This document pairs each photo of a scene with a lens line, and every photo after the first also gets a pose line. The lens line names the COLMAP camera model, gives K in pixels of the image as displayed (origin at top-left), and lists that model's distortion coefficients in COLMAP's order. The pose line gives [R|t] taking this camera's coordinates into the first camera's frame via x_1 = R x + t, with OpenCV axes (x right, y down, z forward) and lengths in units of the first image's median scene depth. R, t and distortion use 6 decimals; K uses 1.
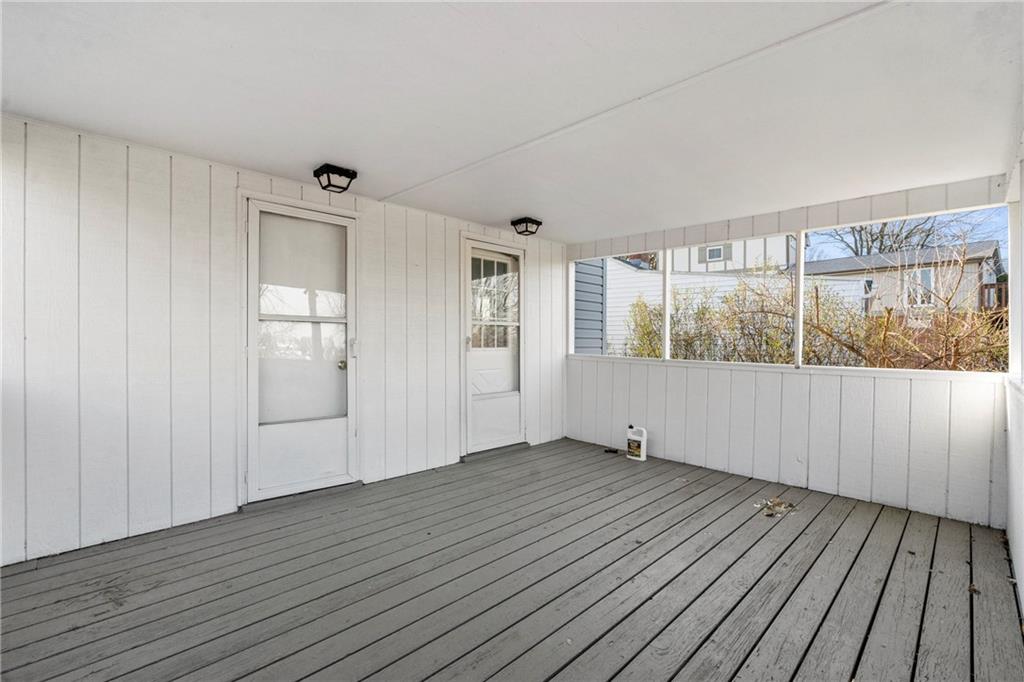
lens RADIAL K [[465.5, 0, 509.9], [0, 465.5, 338.5], [0, 0, 1]] dist [-0.002409, 0.000370]
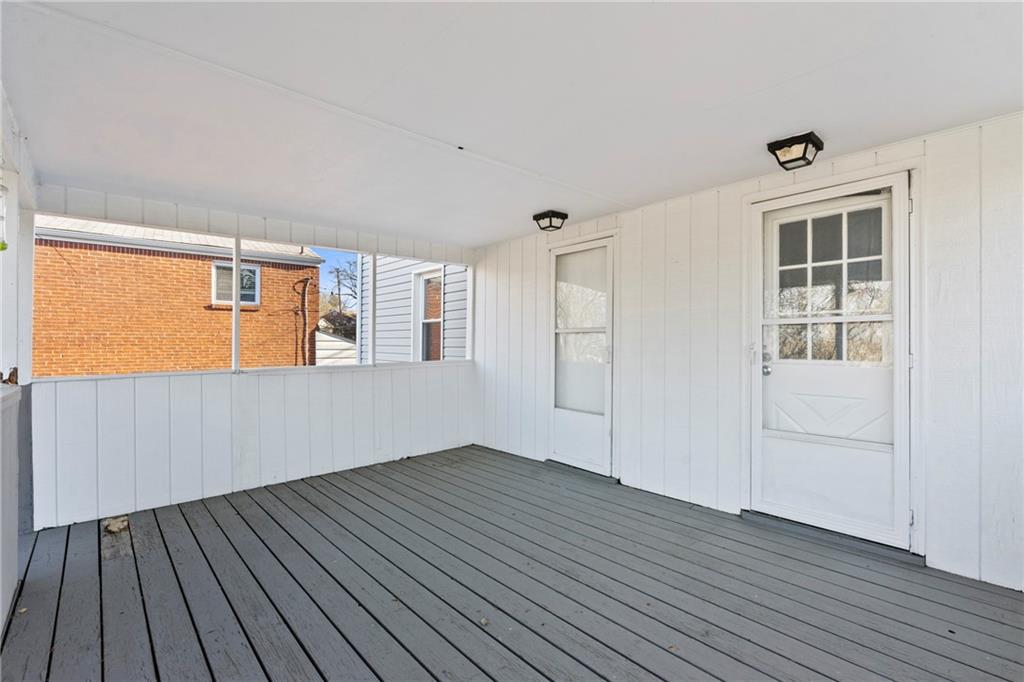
lens RADIAL K [[465.5, 0, 509.9], [0, 465.5, 338.5], [0, 0, 1]] dist [-0.002409, 0.000370]
pose [[-0.059143, -0.014351, -0.998146, 0.857968], [0.004062, 0.999885, -0.014617, -0.002451], [0.998241, -0.004919, -0.059078, 0.915748]]
